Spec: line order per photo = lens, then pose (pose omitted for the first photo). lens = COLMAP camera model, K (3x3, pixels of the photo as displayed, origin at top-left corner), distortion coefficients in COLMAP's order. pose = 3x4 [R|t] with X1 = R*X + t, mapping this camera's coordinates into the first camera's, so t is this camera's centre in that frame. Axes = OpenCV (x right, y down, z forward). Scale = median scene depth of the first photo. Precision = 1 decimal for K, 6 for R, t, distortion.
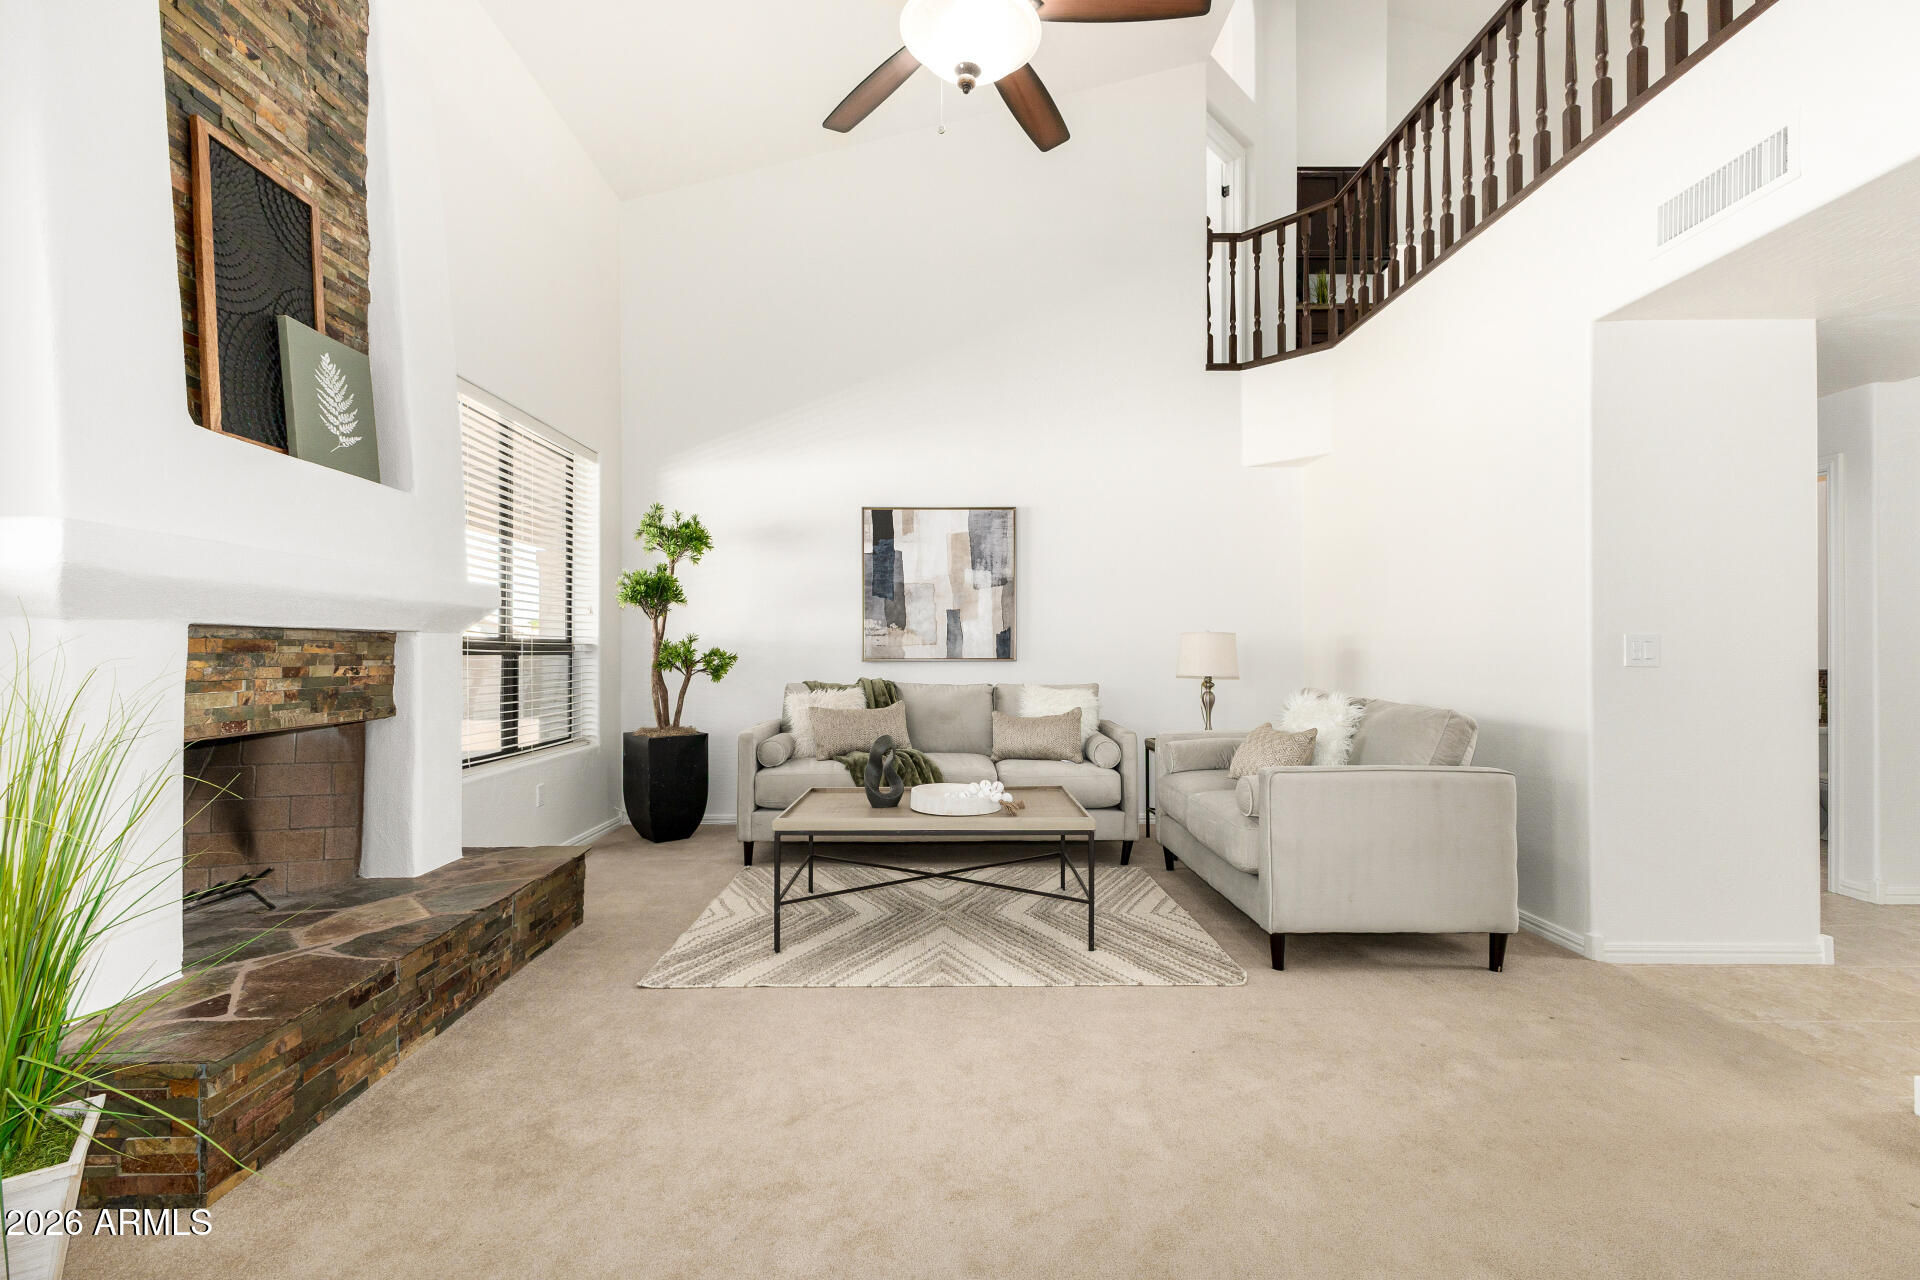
lens RADIAL K [[831.9, 0, 956.3], [0, 831.9, 648.4], [0, 0, 1]] dist [0.019363, -0.006097]
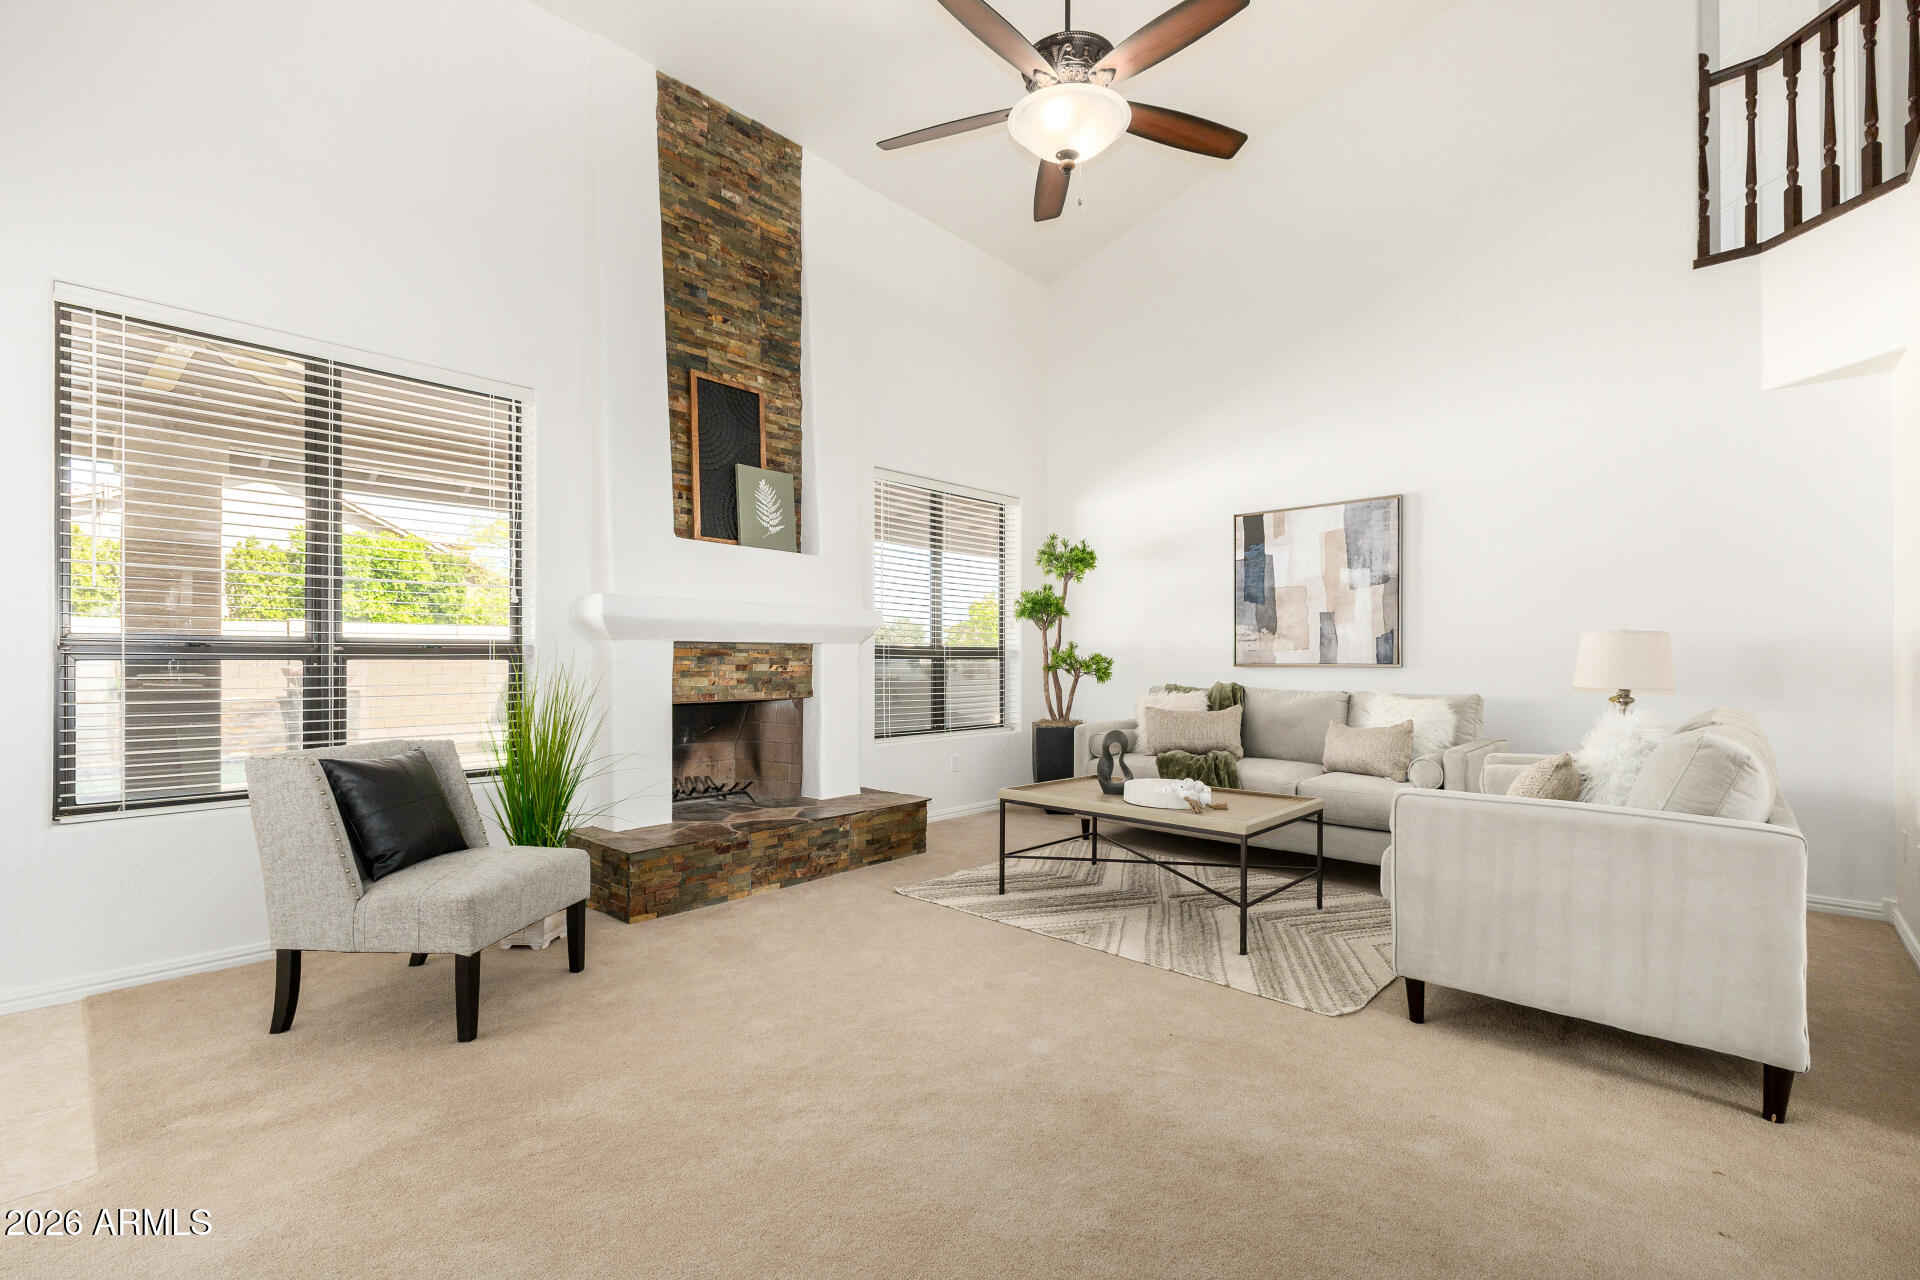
lens RADIAL K [[842.4, 0, 962.2], [0, 842.4, 663.9], [0, 0, 1]] dist [0.018919, -0.000086]
pose [[0.725604, 0.006004, -0.688087, 0.635590], [0.001280, 0.999948, 0.010075, 0.002643], [0.688112, -0.008191, 0.725558, 0.036546]]
